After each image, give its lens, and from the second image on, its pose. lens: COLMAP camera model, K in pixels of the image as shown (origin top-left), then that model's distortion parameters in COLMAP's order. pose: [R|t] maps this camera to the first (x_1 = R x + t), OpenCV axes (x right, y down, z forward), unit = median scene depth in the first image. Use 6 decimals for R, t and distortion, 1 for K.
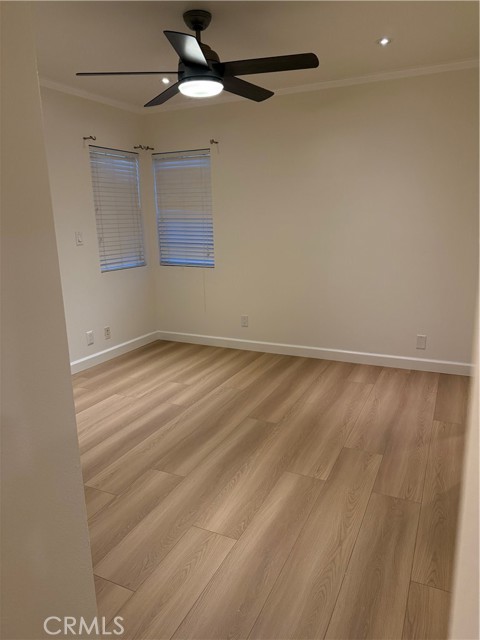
lens RADIAL K [[452.1, 0, 240.0], [0, 452.1, 320.0], [0, 0, 1]] dist [0.073302, -0.072613]
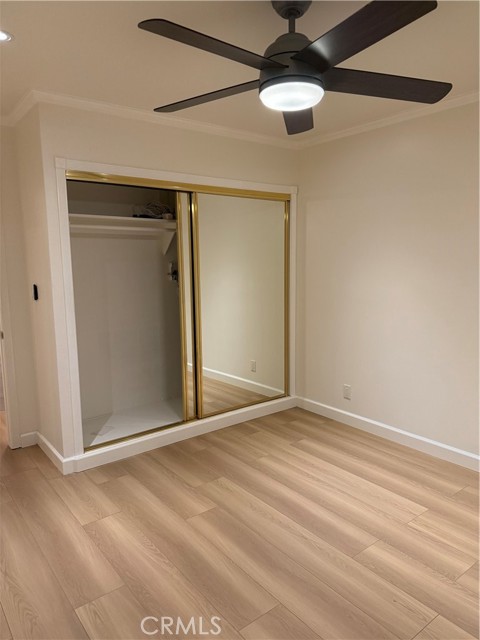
lens RADIAL K [[452.1, 0, 240.0], [0, 452.1, 320.0], [0, 0, 1]] dist [0.073302, -0.072613]
pose [[-0.450587, 0.151905, -0.879714, 0.631747], [-0.172744, 0.951957, 0.252859, -0.353733], [0.875860, 0.265900, -0.402699, 1.321359]]
